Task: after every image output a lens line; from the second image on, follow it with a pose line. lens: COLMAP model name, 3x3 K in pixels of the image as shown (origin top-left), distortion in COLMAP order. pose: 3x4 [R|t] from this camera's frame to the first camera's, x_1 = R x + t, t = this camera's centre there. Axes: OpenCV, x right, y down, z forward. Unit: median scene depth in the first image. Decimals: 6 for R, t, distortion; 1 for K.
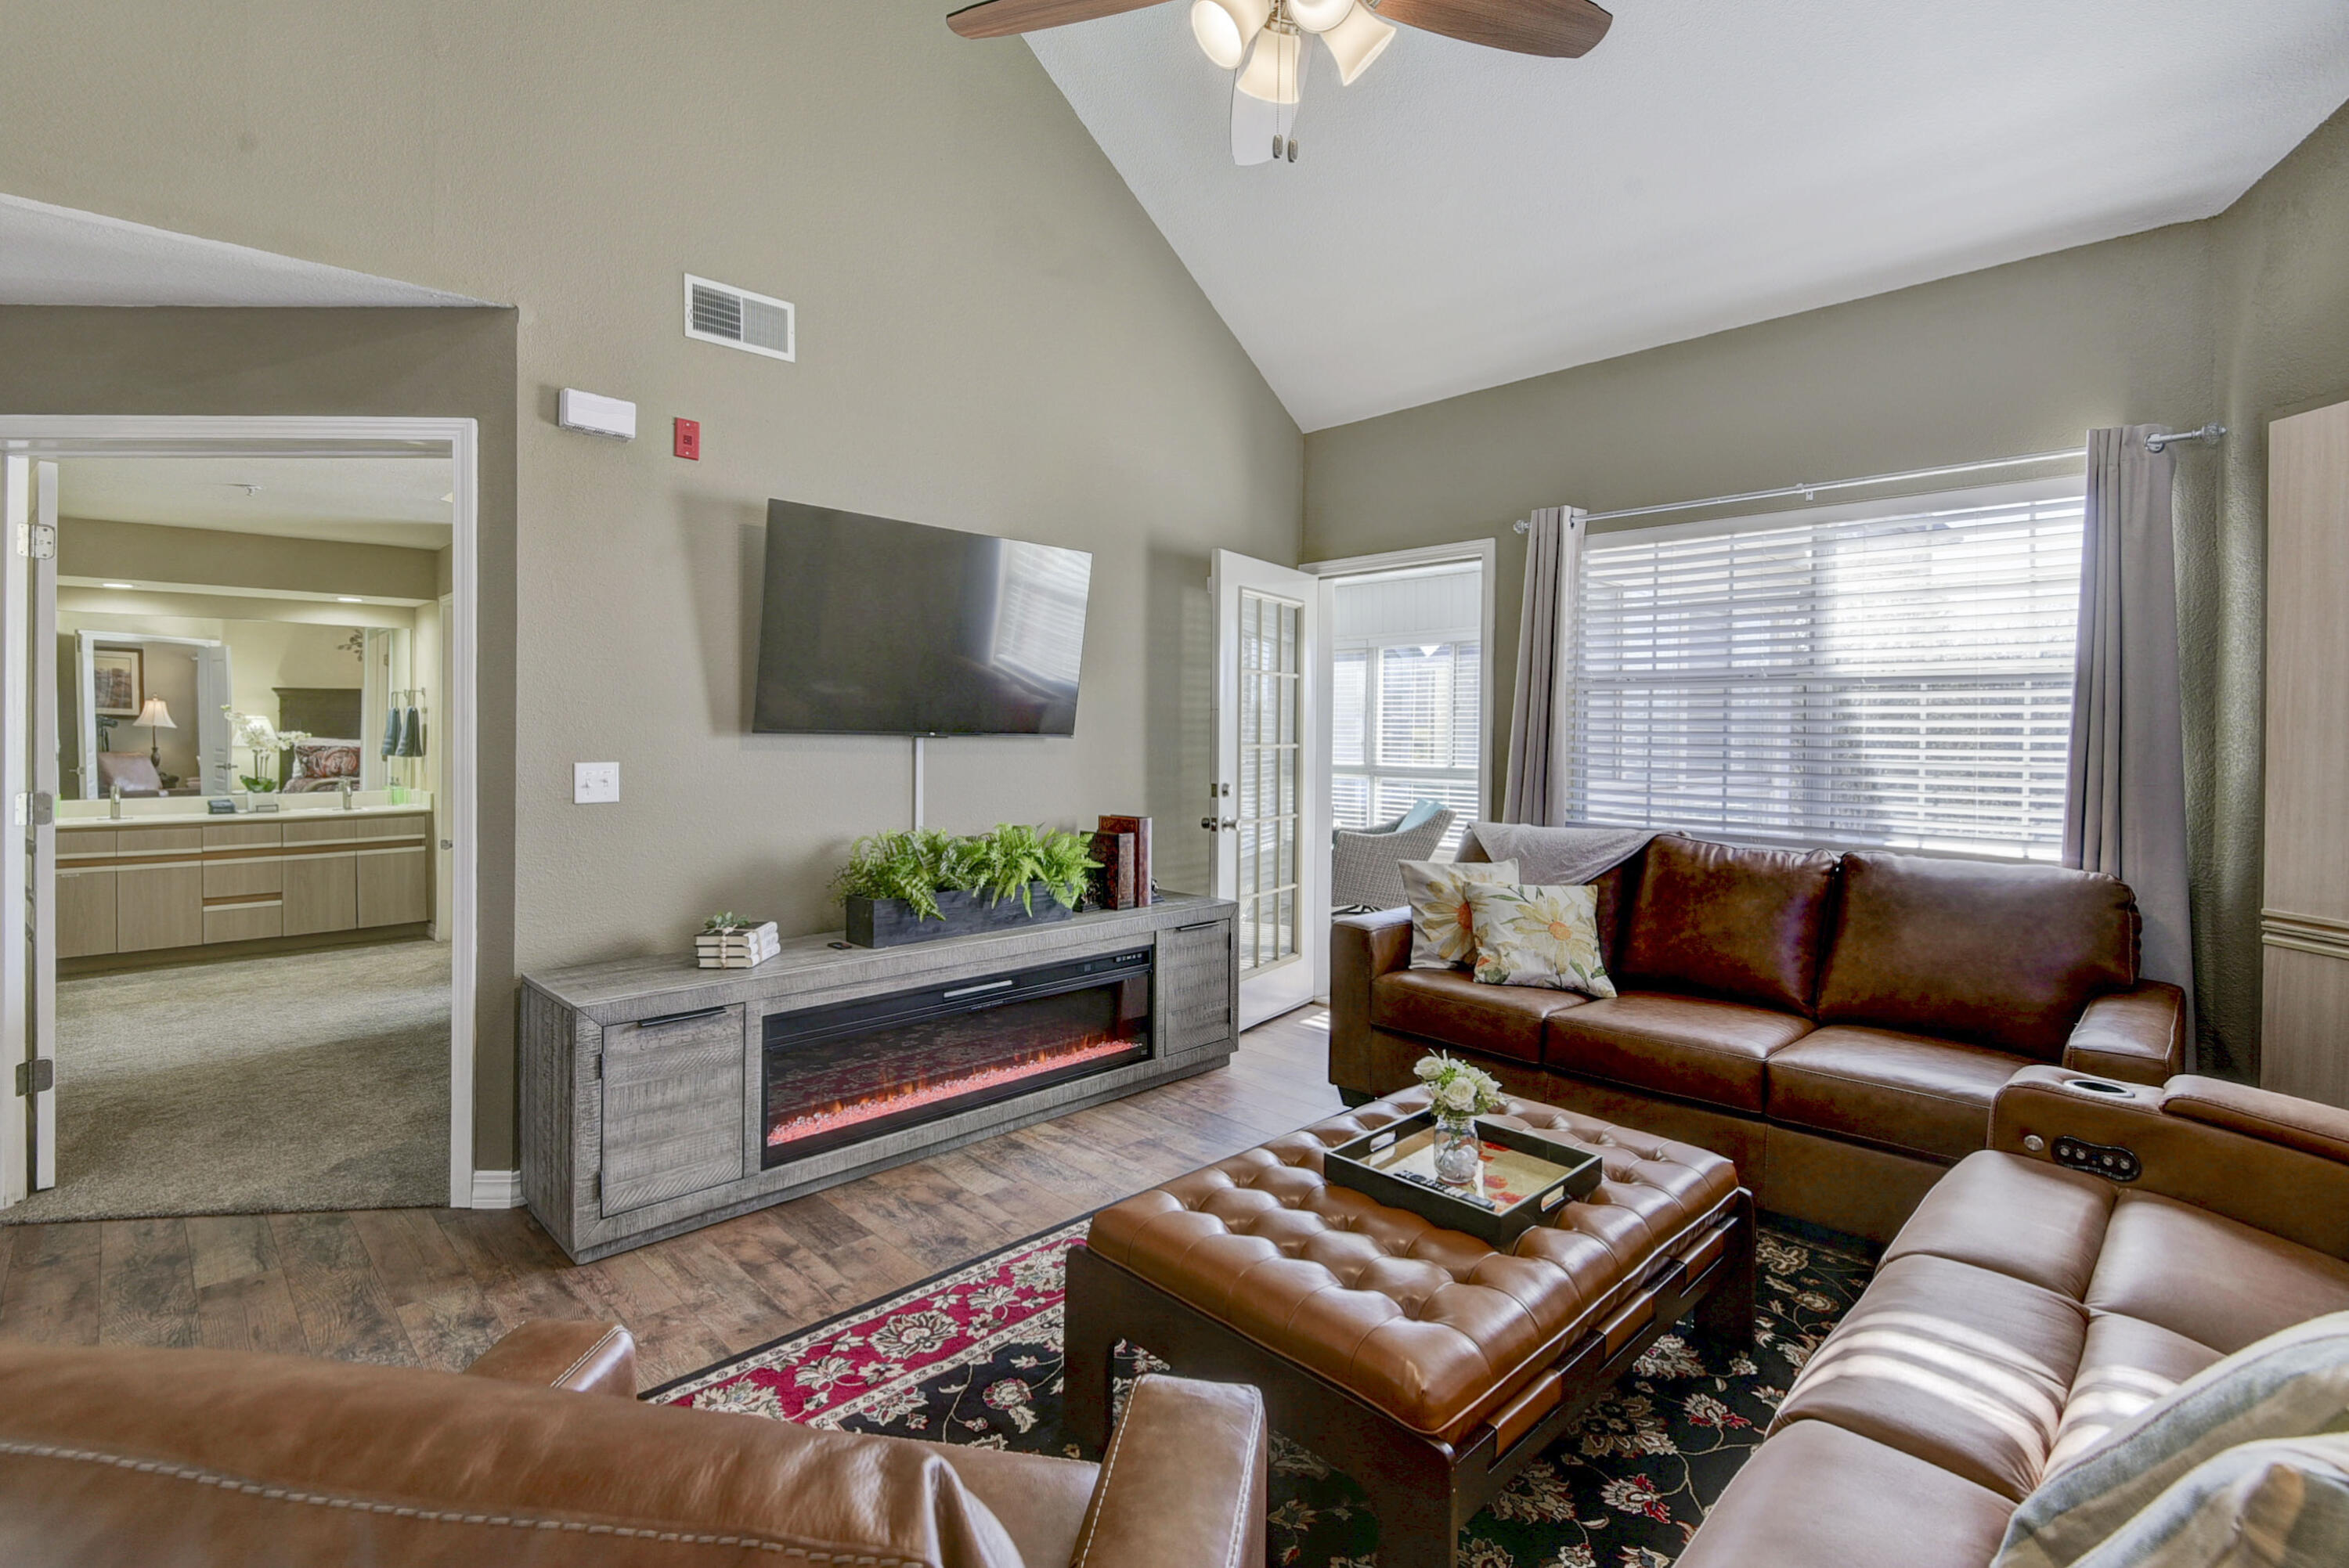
lens RADIAL K [[1079.5, 0, 1179.1], [0, 1079.5, 751.7], [0, 0, 1]] dist [0.000698, -0.000143]
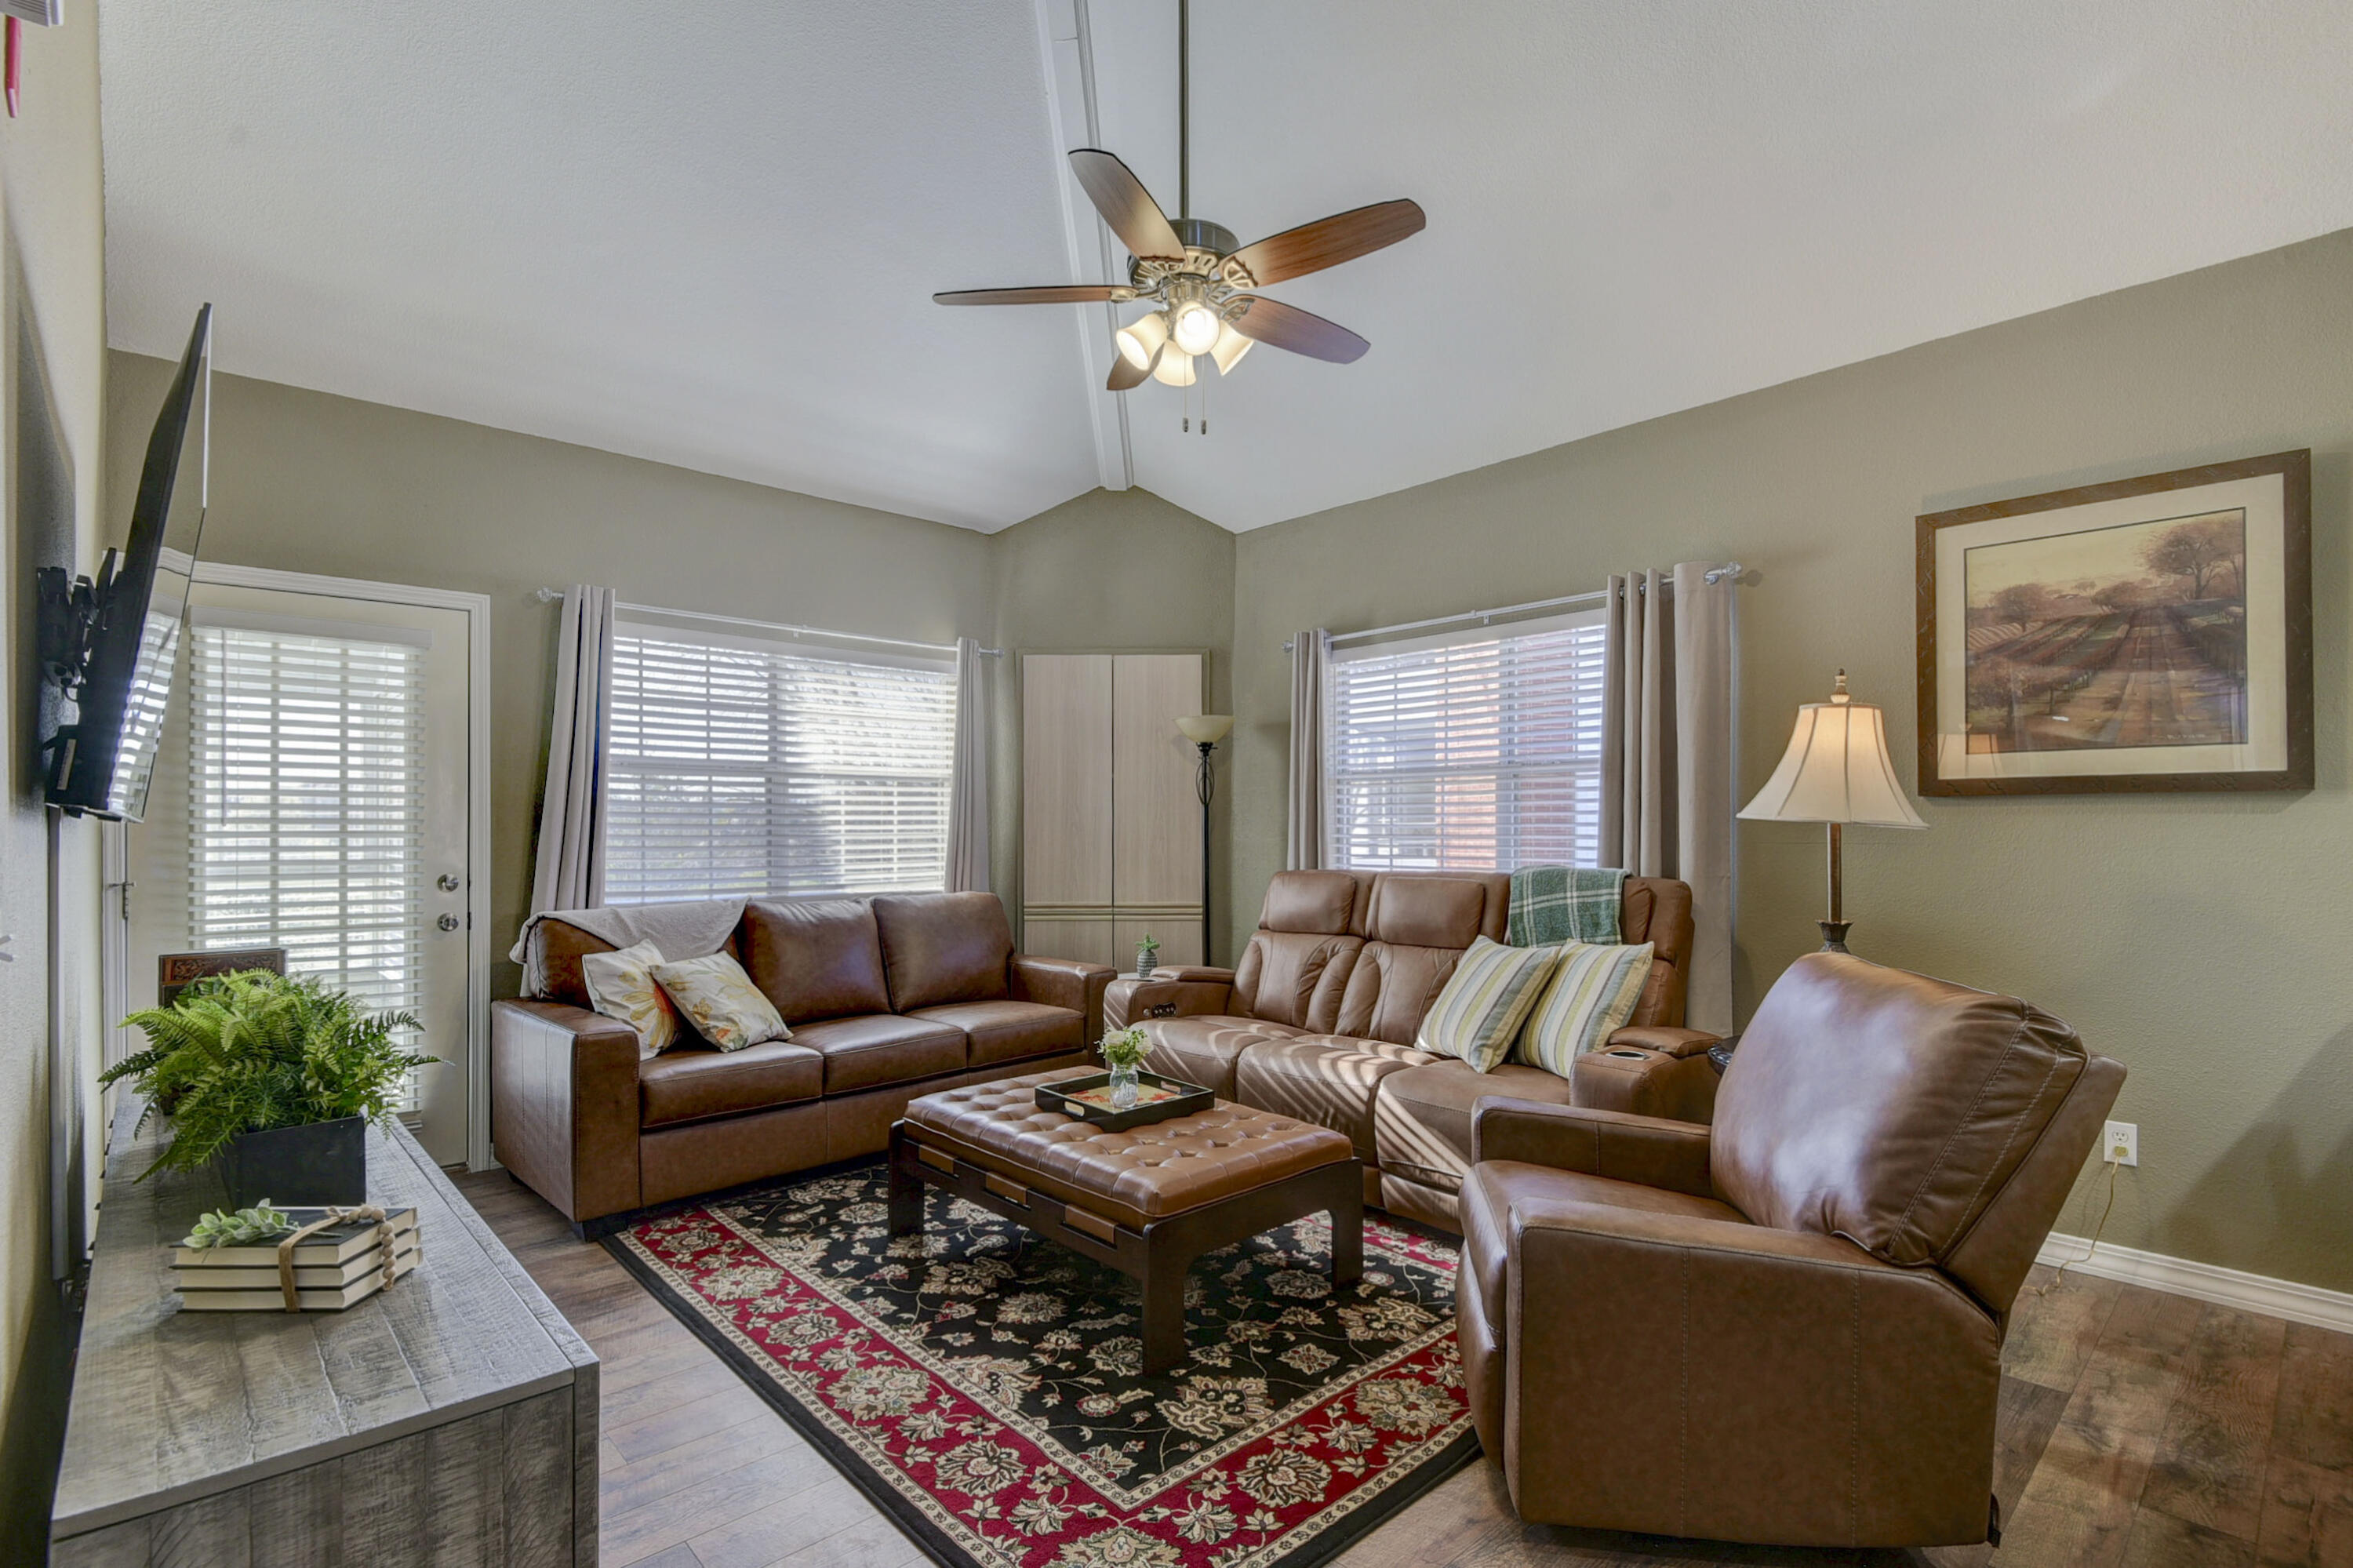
lens RADIAL K [[1104.3, 0, 1170.0], [0, 1104.3, 826.5], [0, 0, 1]] dist [0.024719, -0.000144]
pose [[0.039937, -0.012148, 0.999128, -0.942249], [0.019079, 0.999753, 0.011393, -0.011838], [-0.999020, 0.018608, 0.040159, 0.629812]]
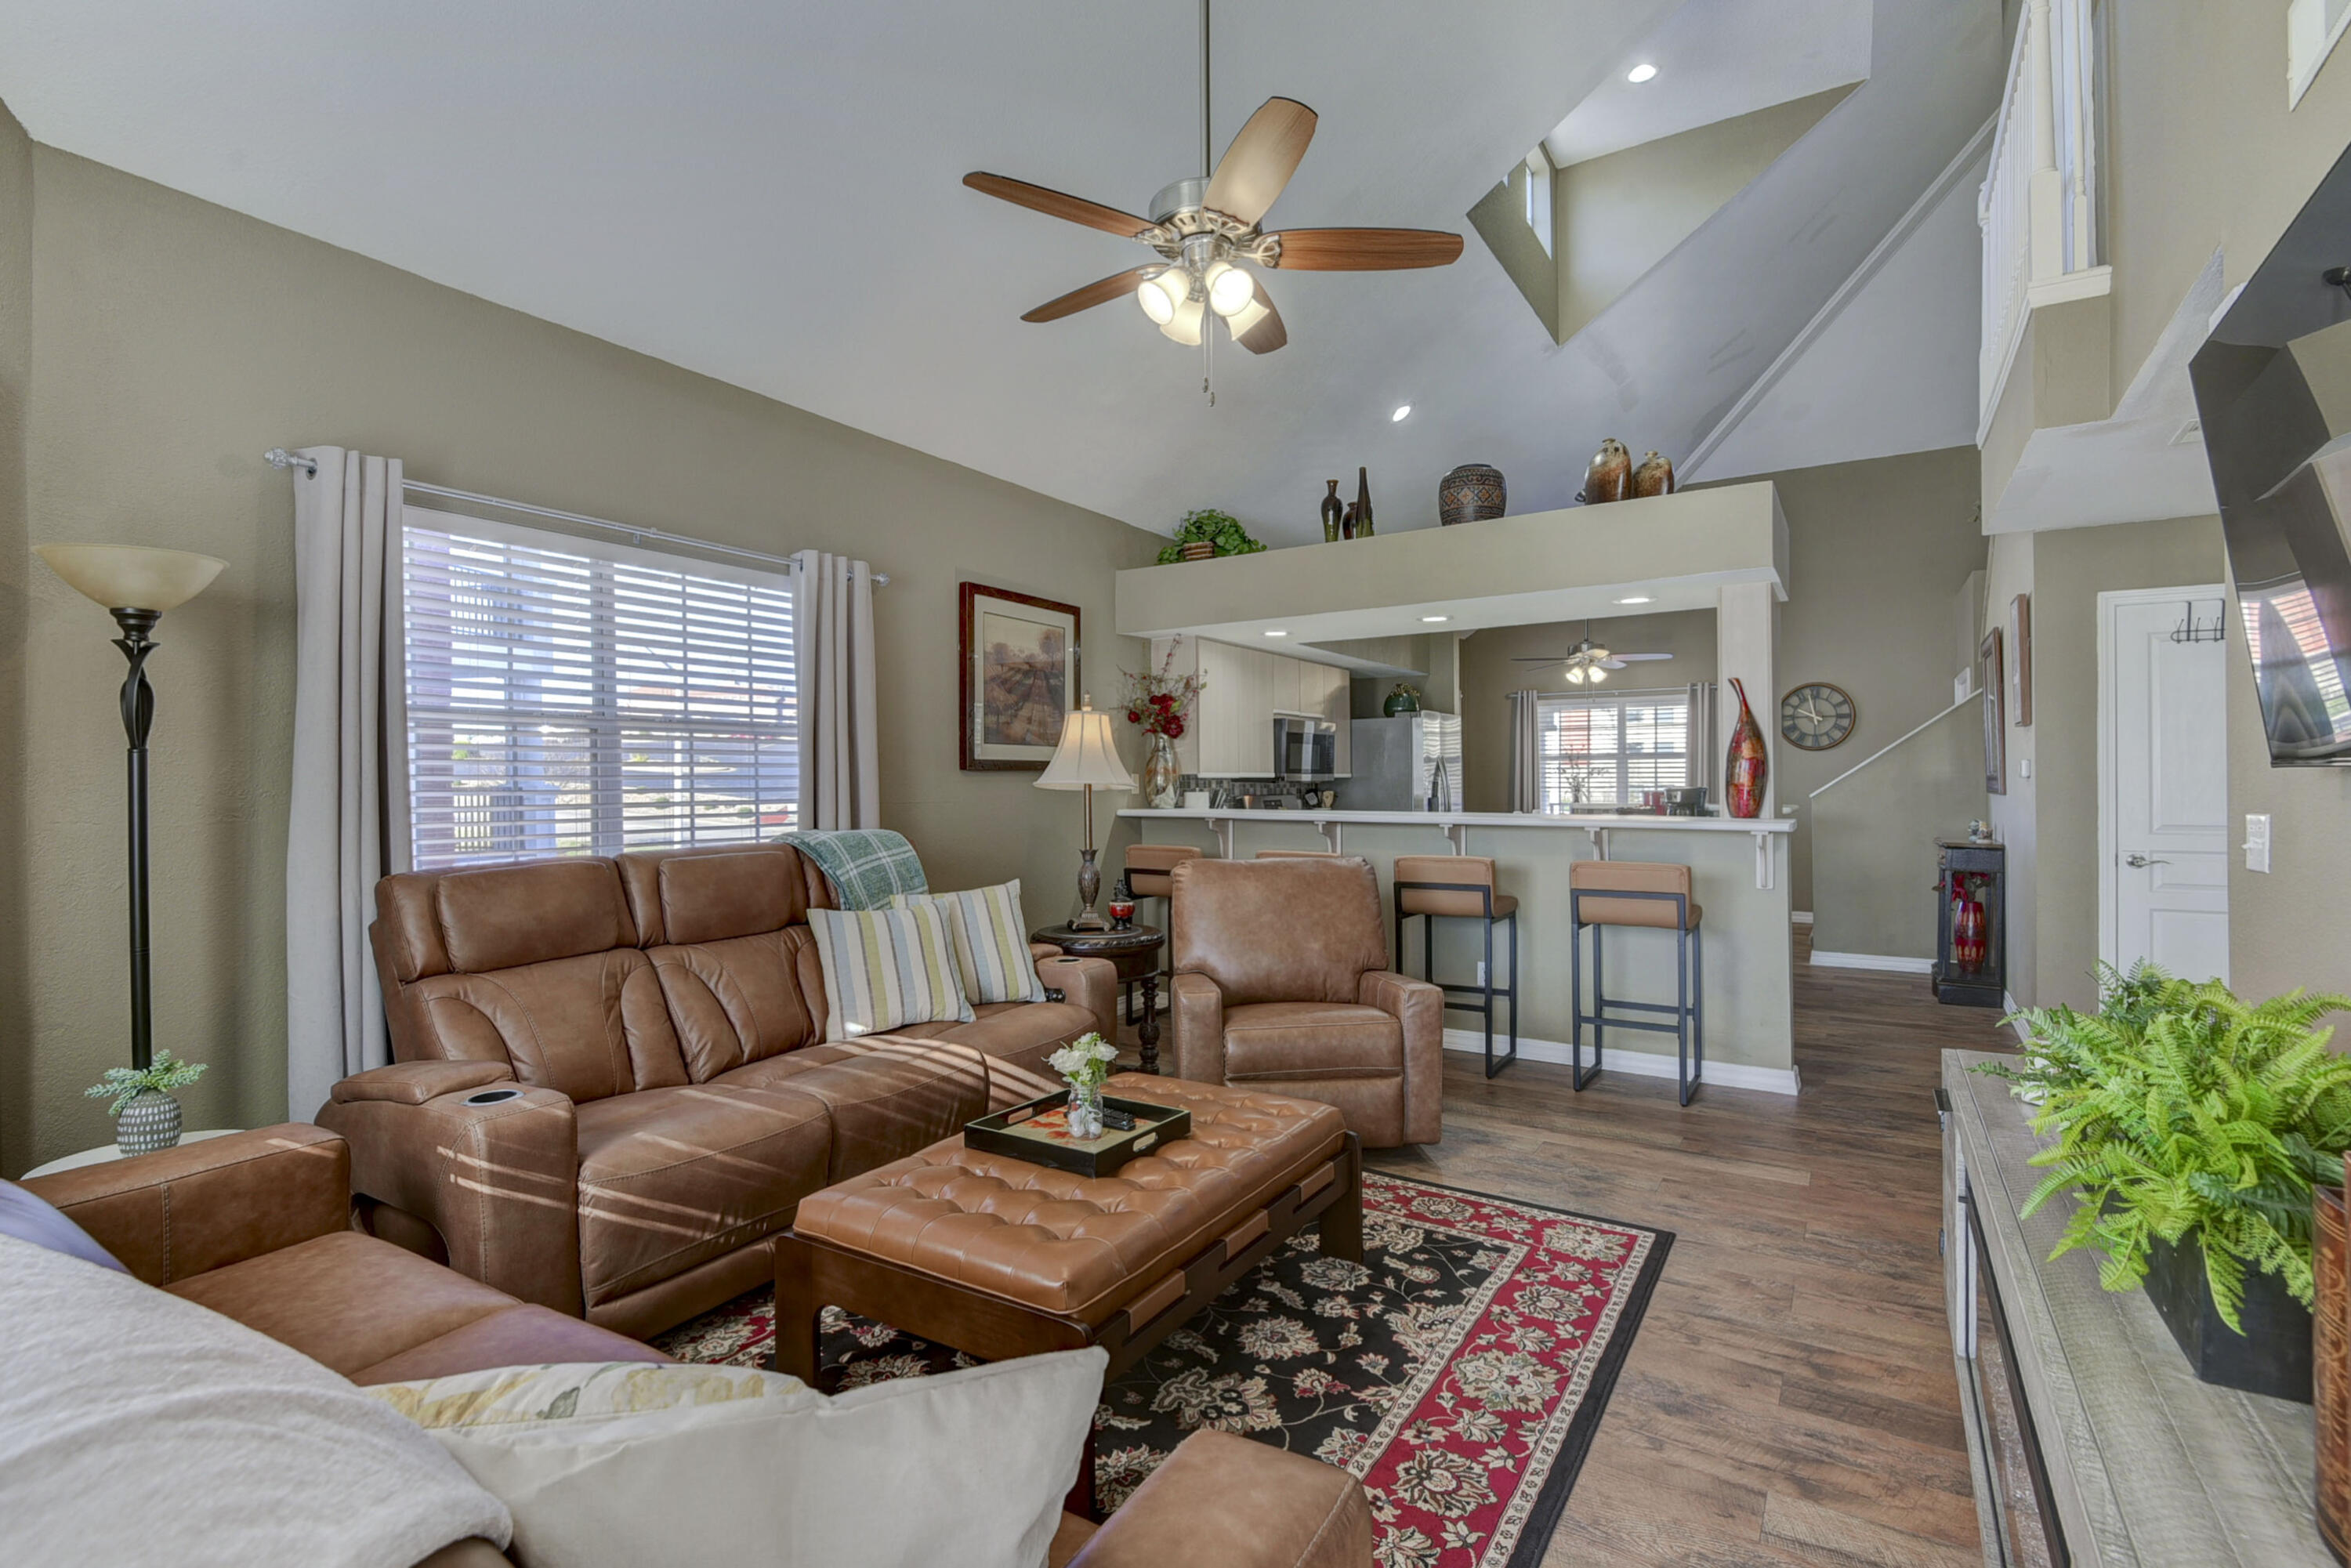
lens RADIAL K [[1087.3, 0, 1175.5], [0, 1087.3, 784.0], [0, 0, 1]] dist [0.016726, -0.000370]
pose [[-0.974057, -0.003656, -0.226272, 0.318986], [-0.006512, 0.999908, 0.011876, -0.014219], [0.226208, 0.013041, -0.973992, 1.614634]]
